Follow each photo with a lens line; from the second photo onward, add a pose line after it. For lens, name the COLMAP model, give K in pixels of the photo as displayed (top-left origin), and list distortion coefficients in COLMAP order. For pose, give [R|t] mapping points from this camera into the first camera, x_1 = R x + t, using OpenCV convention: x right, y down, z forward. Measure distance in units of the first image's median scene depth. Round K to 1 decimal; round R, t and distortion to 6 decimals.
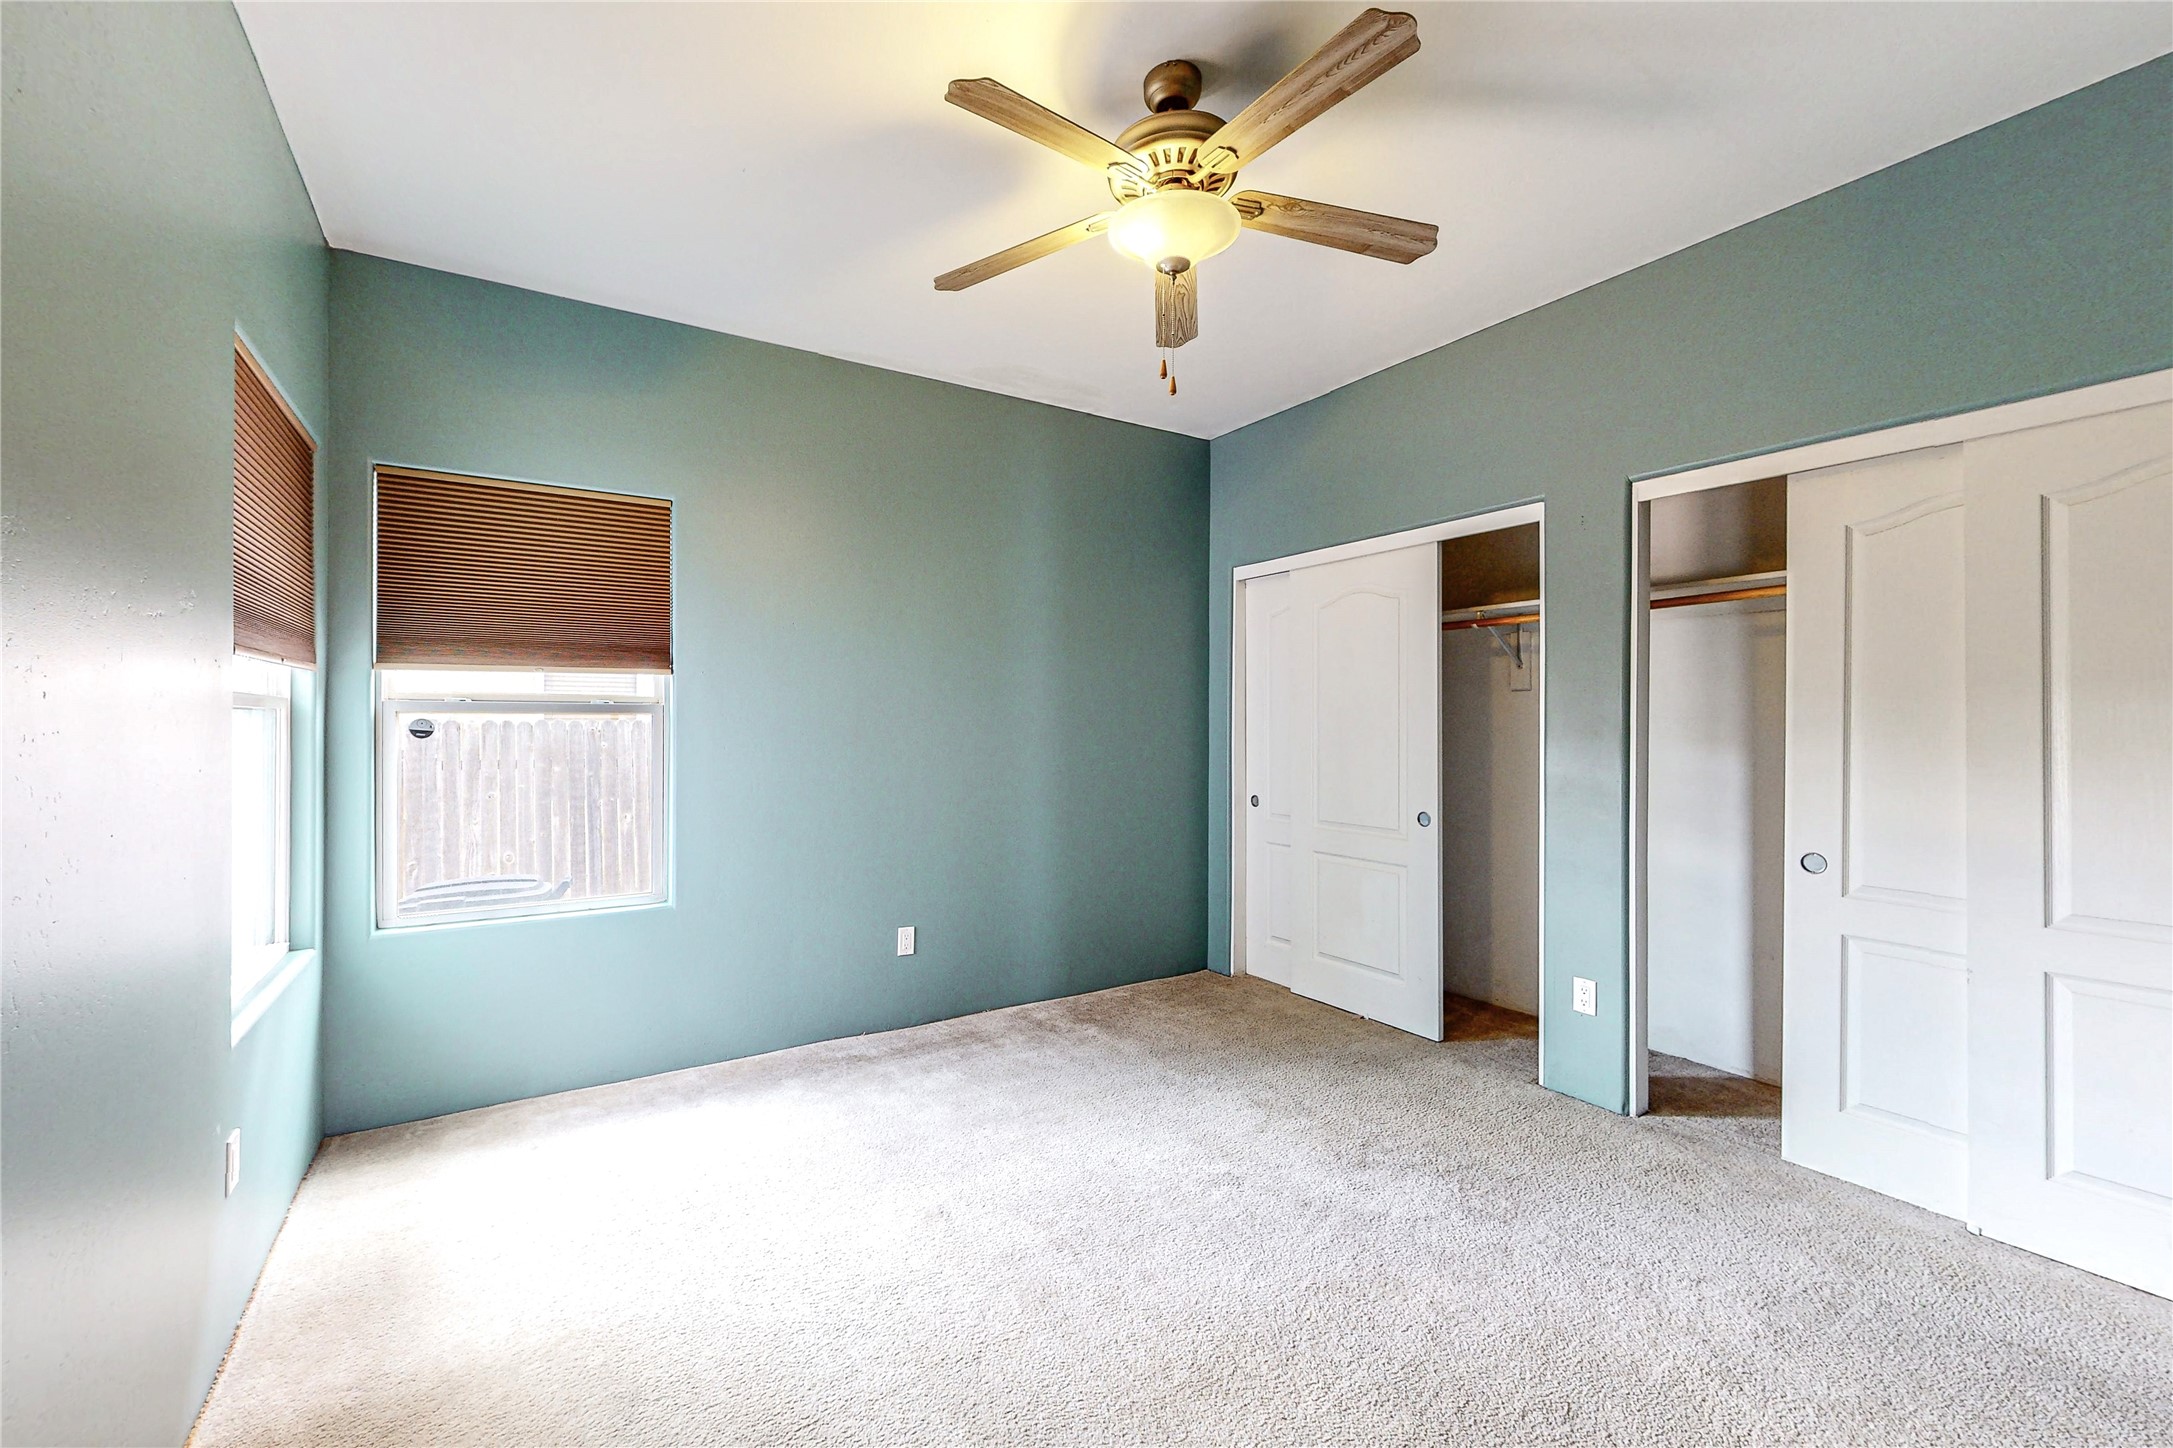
lens RADIAL K [[889.7, 0, 1087.0], [0, 889.7, 708.0], [0, 0, 1]] dist [0.000338, -0.000211]
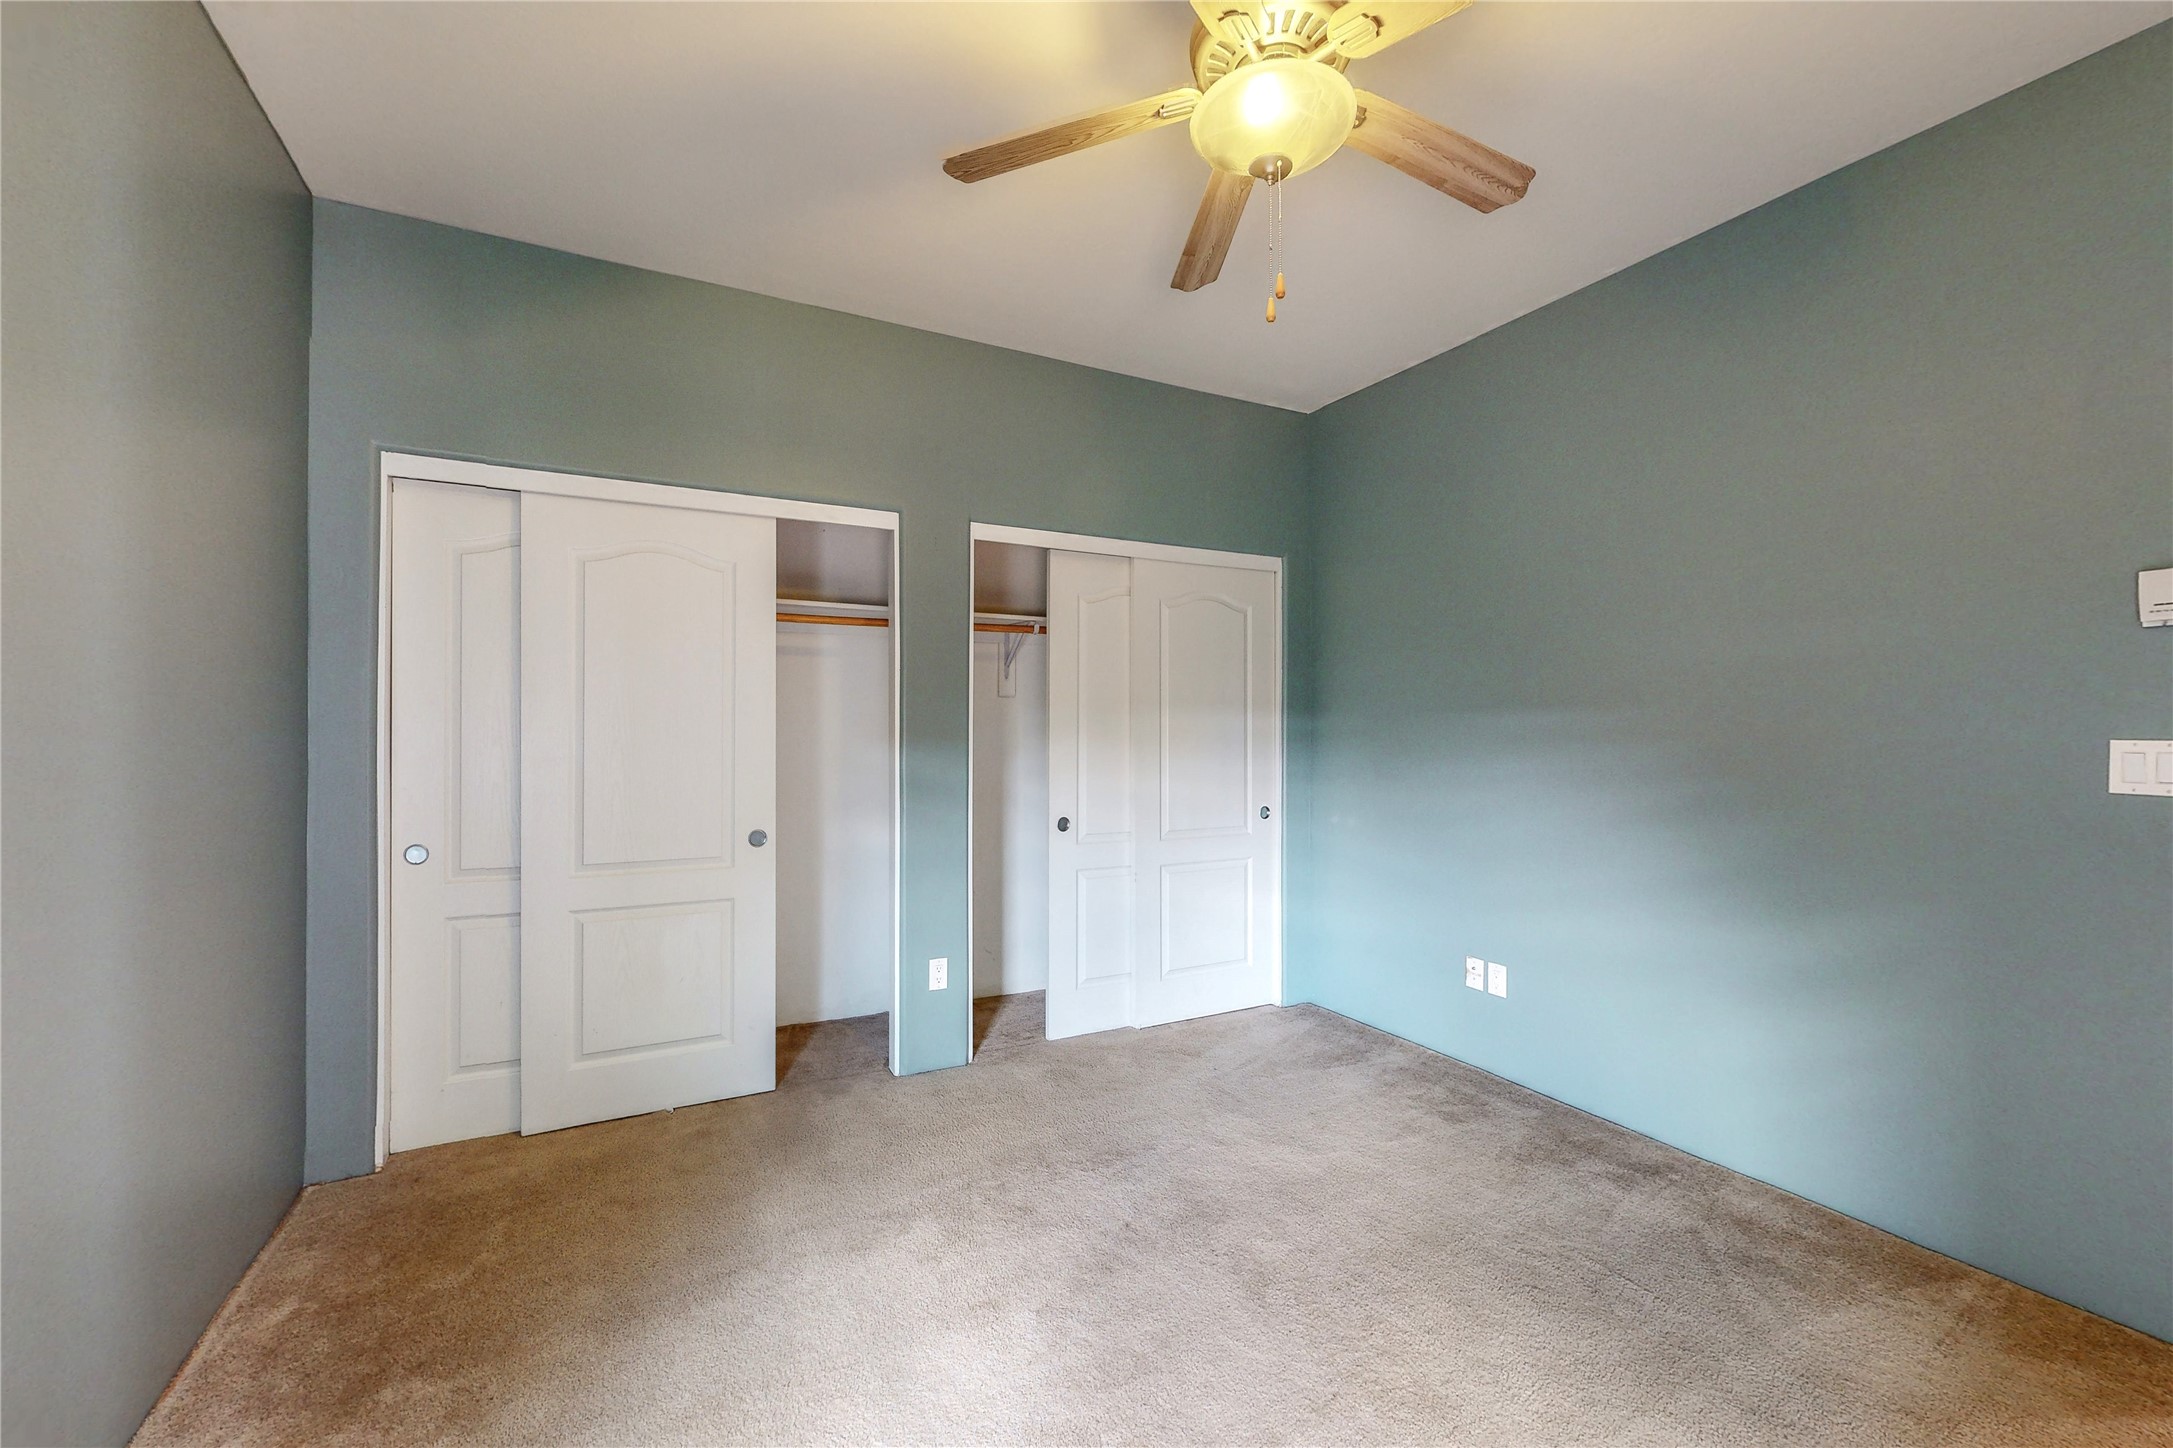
lens RADIAL K [[825.9, 0, 1086.3], [0, 825.9, 723.7], [0, 0, 1]] dist [-0.002322, 0.000054]
pose [[0.118577, 0.001294, 0.992944, -0.450558], [-0.024423, 0.999700, 0.001613, 0.006710], [-0.992645, -0.024442, 0.118573, 0.721785]]
